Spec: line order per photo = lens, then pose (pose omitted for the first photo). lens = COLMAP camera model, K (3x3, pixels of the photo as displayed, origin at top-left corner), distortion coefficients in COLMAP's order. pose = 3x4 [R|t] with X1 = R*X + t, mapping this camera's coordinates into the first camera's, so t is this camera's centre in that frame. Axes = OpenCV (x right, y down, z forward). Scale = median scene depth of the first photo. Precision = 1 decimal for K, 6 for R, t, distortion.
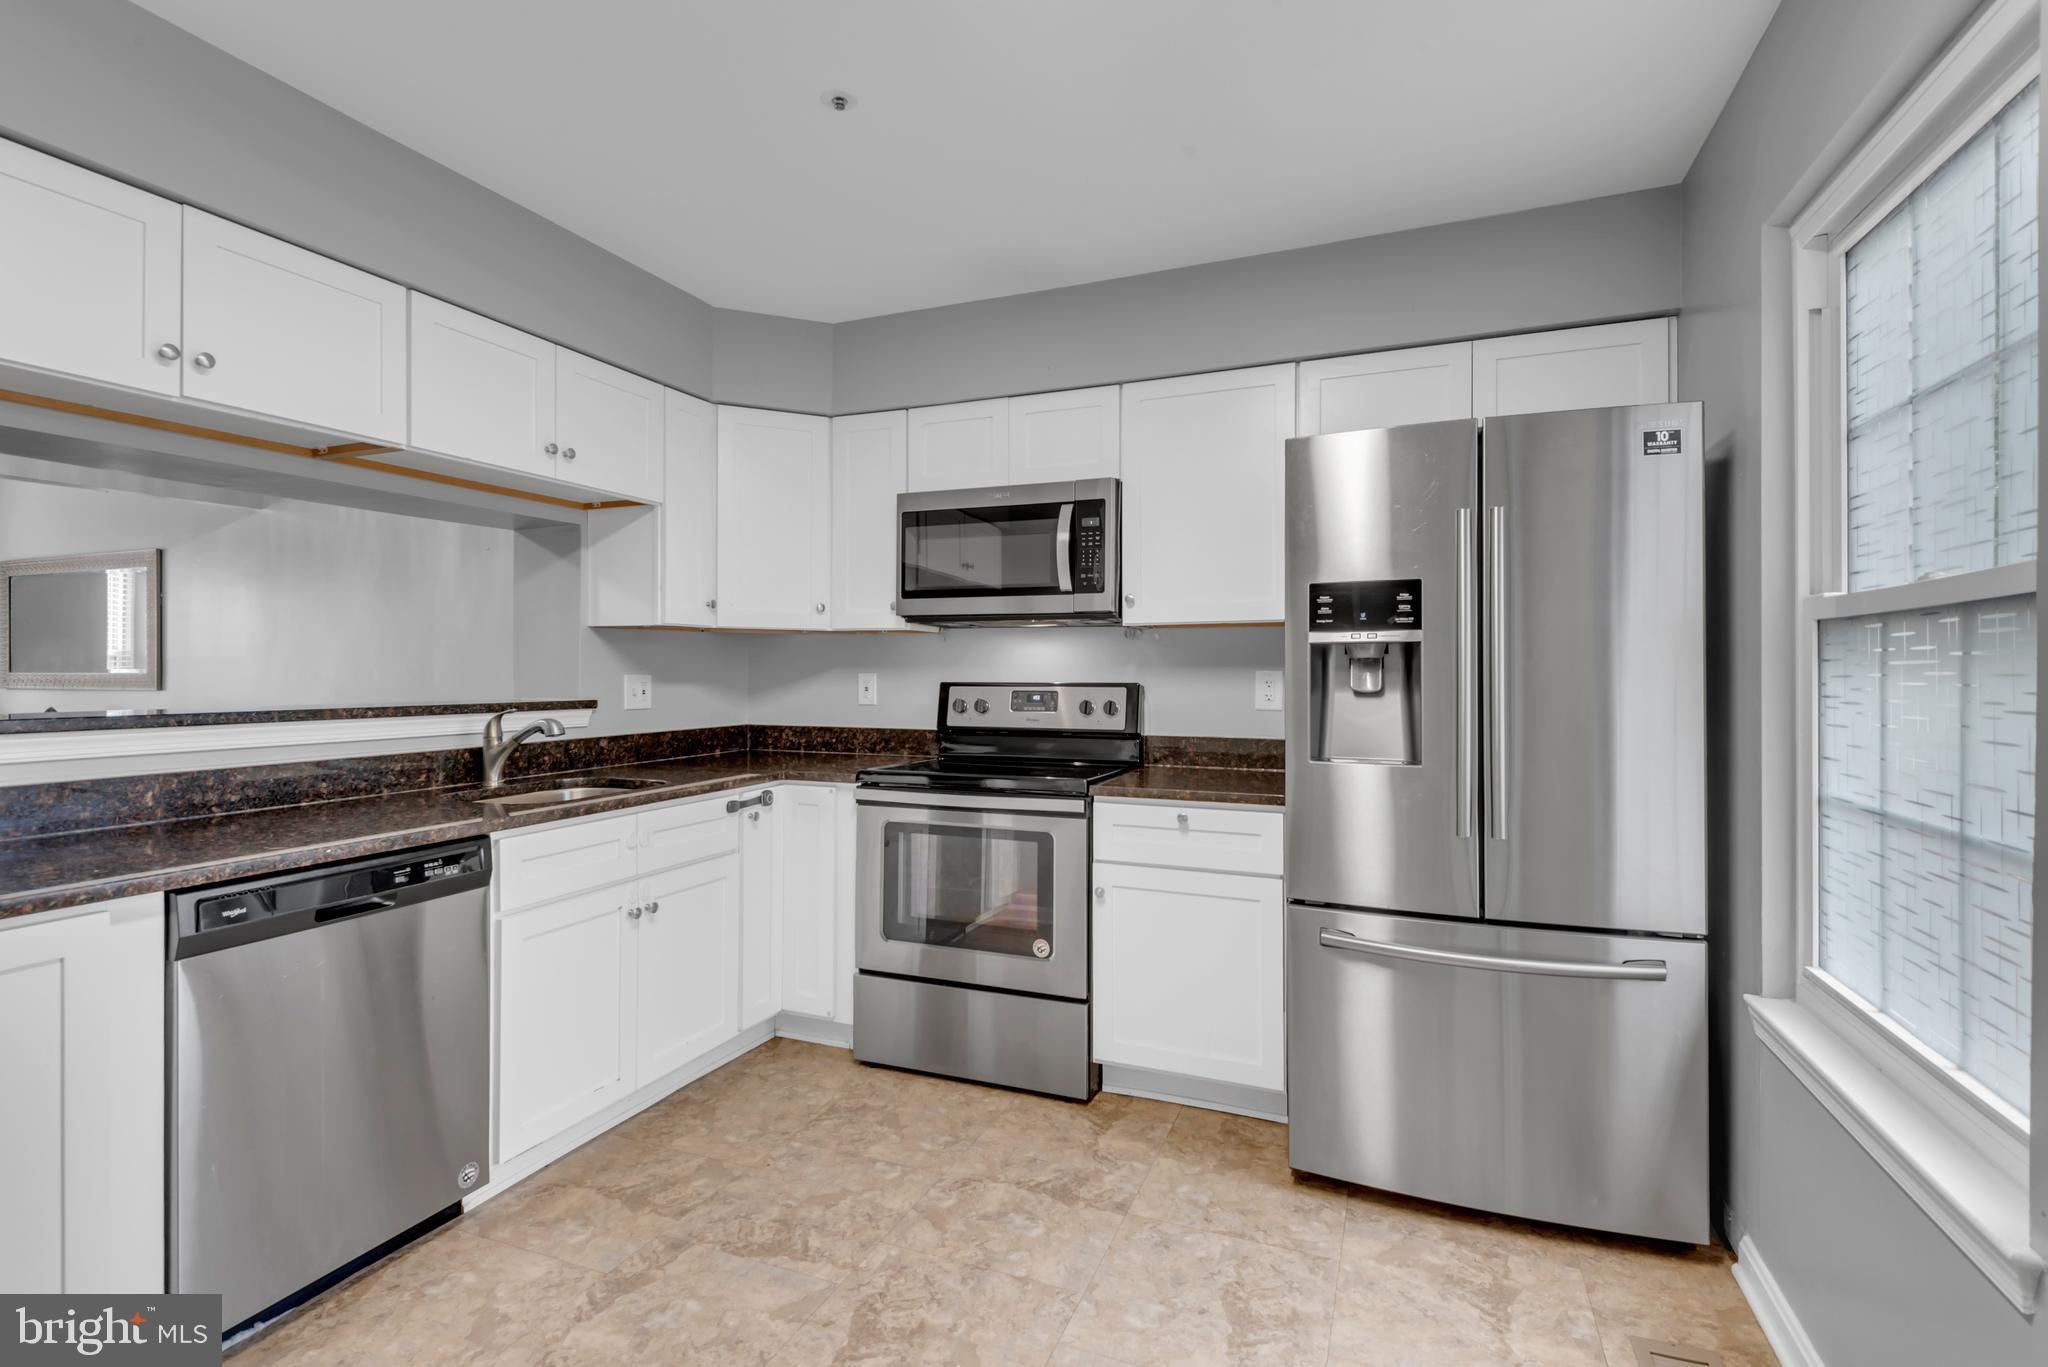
lens RADIAL K [[932.9, 0, 1009.6], [0, 932.9, 663.5], [0, 0, 1]] dist [0.024421, -0.013042]
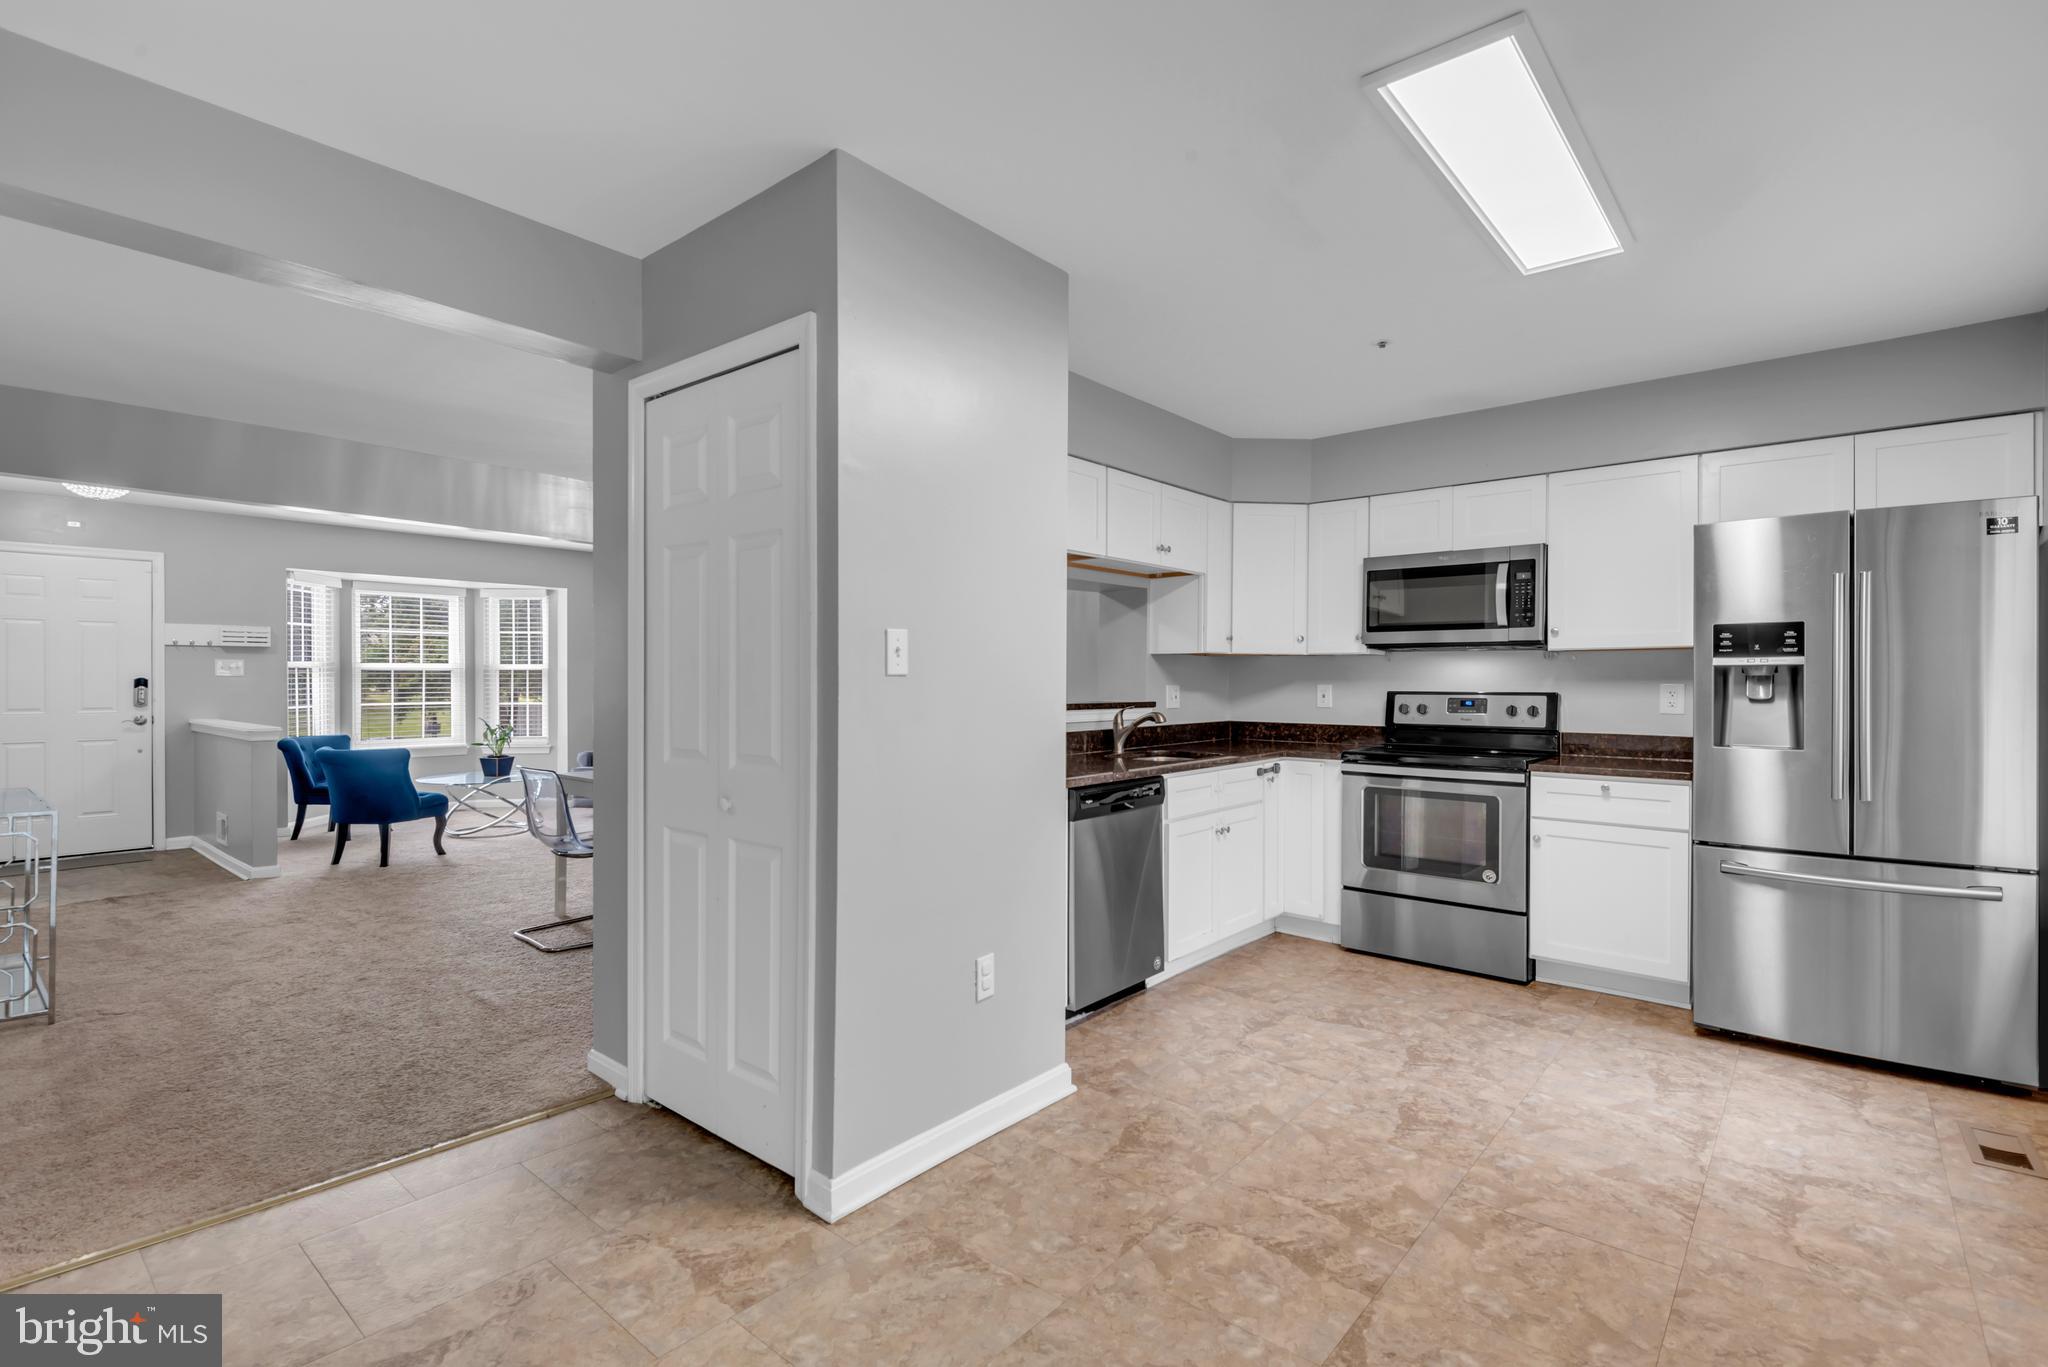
lens RADIAL K [[932.9, 0, 1028.4], [0, 932.9, 678.5], [0, 0, 1]] dist [0.024421, -0.013042]
pose [[0.953322, 0.000851, -0.301954, -0.212240], [0.000943, 0.999983, 0.005793, -0.009187], [0.301954, -0.005807, 0.953305, -0.606528]]
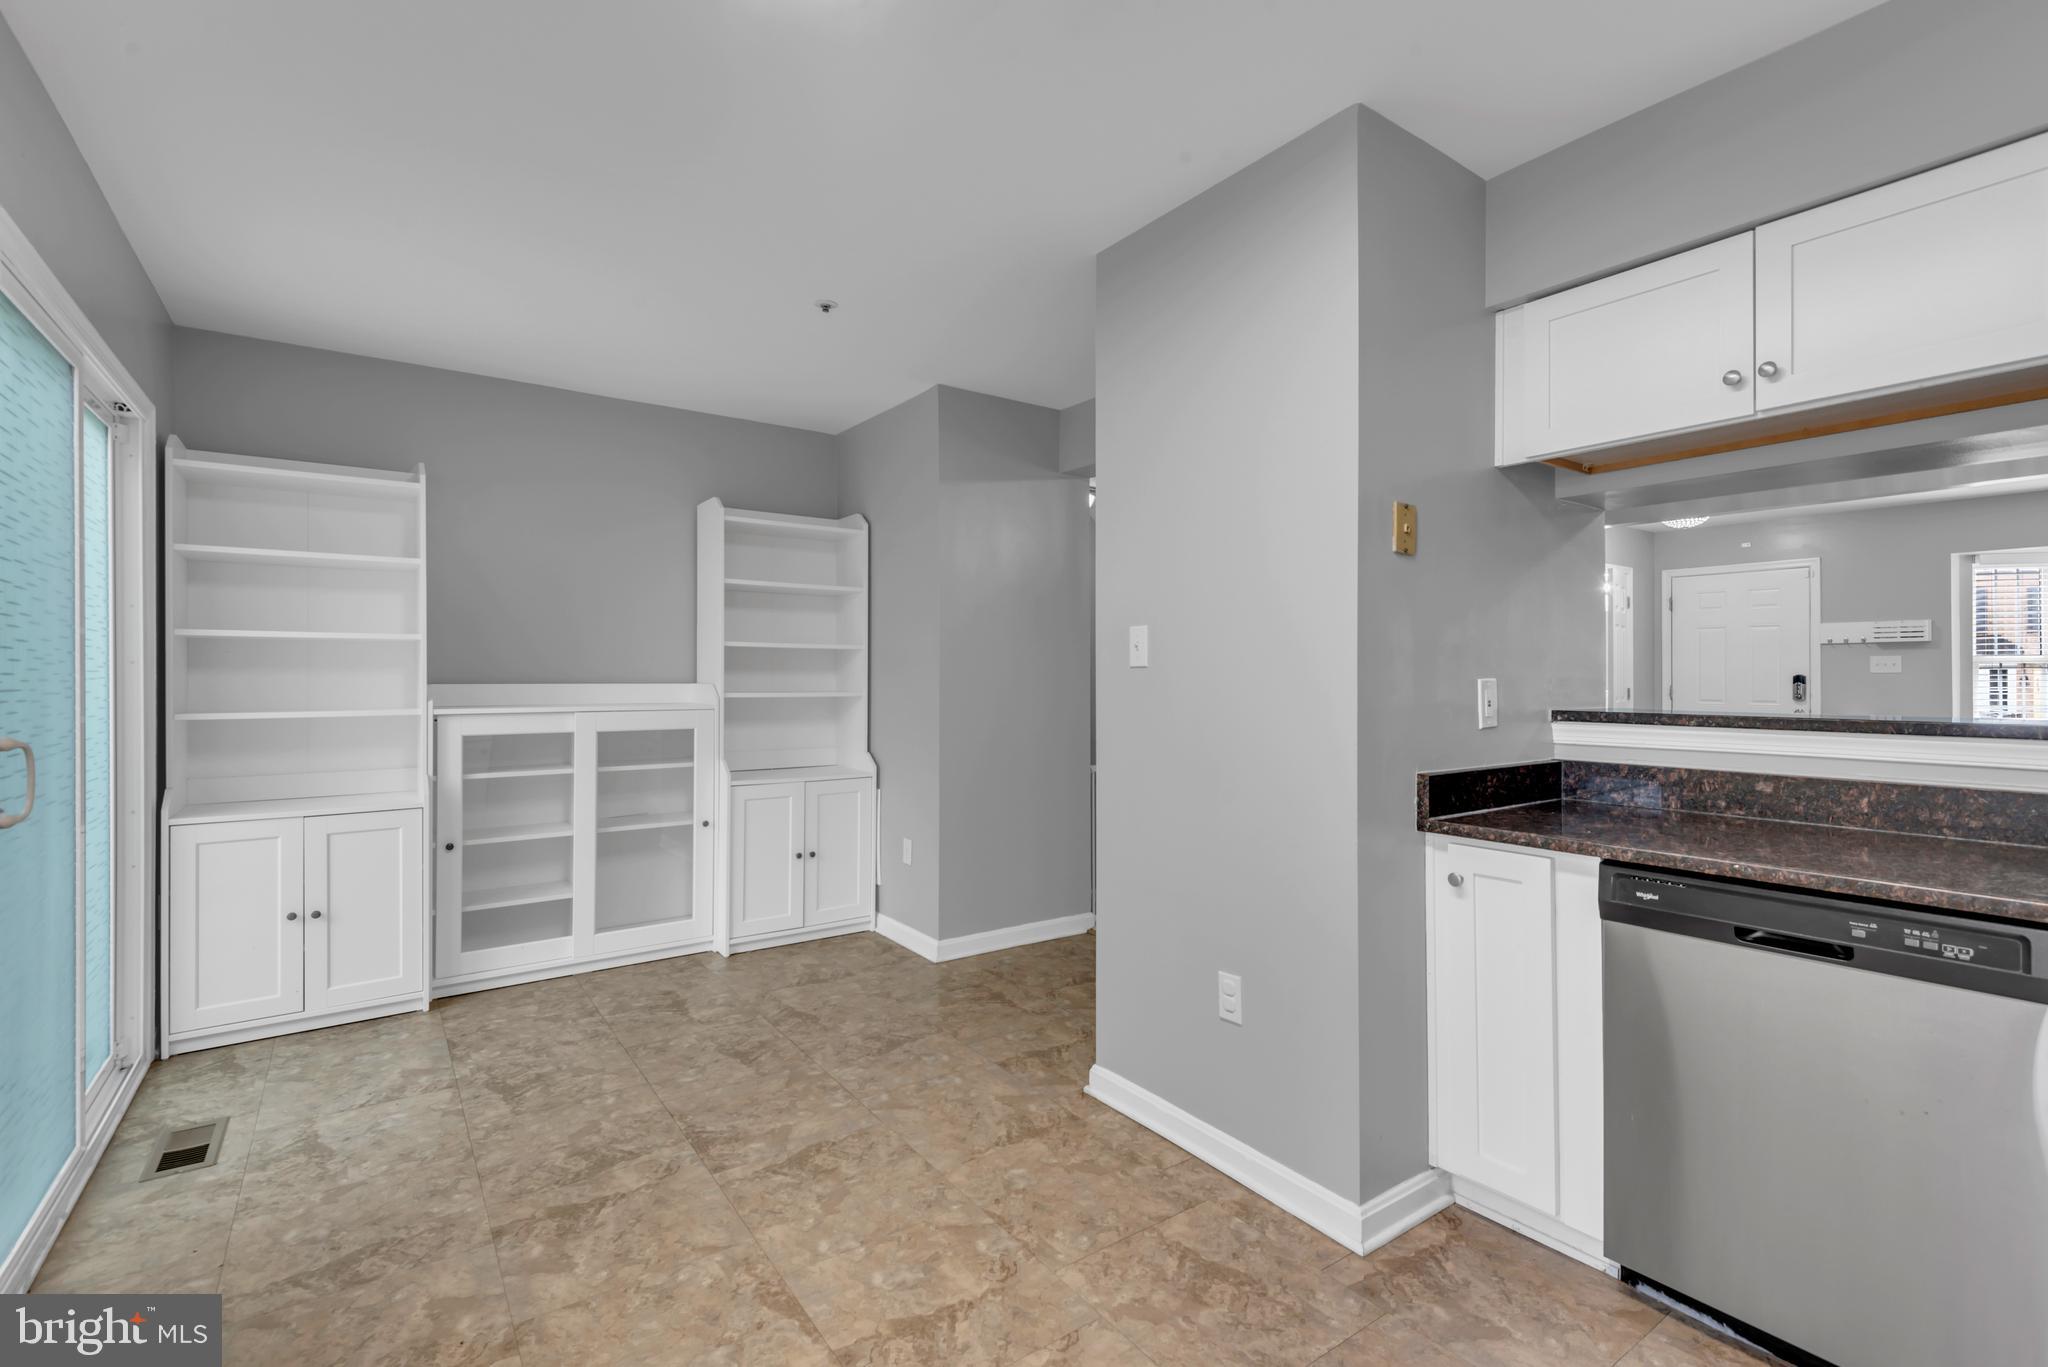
lens RADIAL K [[932.9, 0, 1032.5], [0, 932.9, 674.1], [0, 0, 1]] dist [0.024421, -0.013042]
pose [[-0.522400, -0.002951, -0.852695, 0.291251], [0.004294, 0.999972, -0.006091, 0.006582], [0.852690, -0.006843, -0.522373, 0.585458]]
